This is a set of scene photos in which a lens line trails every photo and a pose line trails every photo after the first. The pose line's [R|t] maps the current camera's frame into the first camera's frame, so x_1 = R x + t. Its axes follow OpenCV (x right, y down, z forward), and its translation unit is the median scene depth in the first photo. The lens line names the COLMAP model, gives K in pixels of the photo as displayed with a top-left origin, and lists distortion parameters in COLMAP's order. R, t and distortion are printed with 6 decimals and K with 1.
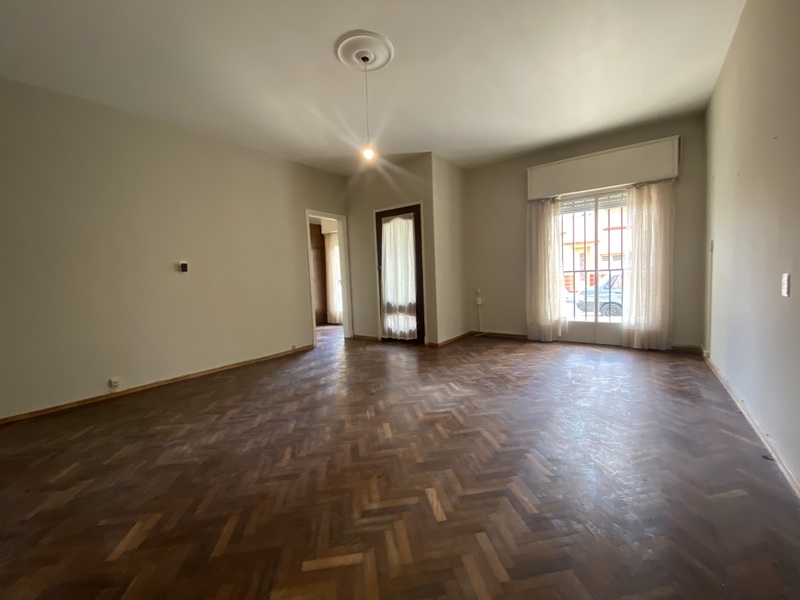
lens RADIAL K [[327.3, 0, 400.0], [0, 327.3, 300.0], [0, 0, 1]] dist [-0.001462, -0.000239]
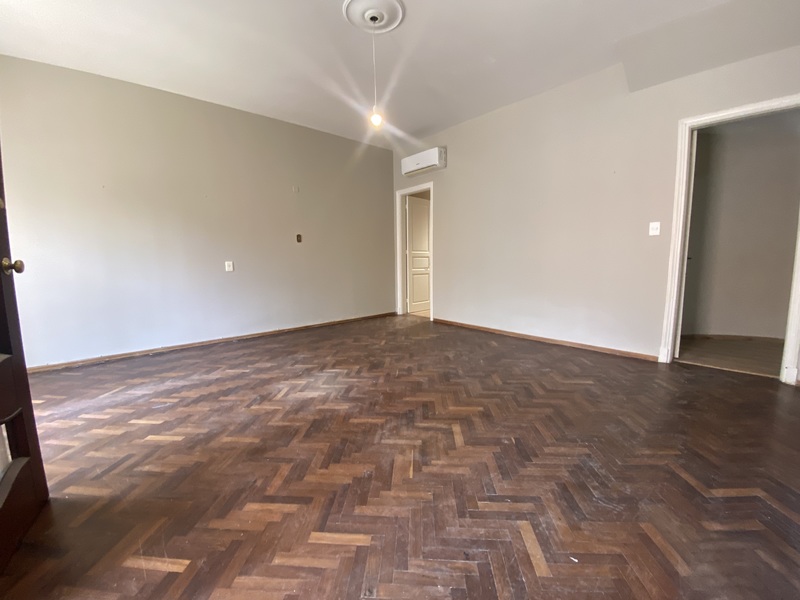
lens RADIAL K [[327.3, 0, 400.0], [0, 327.3, 300.0], [0, 0, 1]] dist [-0.001462, -0.000239]
pose [[-0.975371, 0.023827, 0.219279, -0.346578], [0.066098, 0.980035, 0.187517, -0.105744], [-0.210433, 0.197393, -0.957473, 1.946760]]
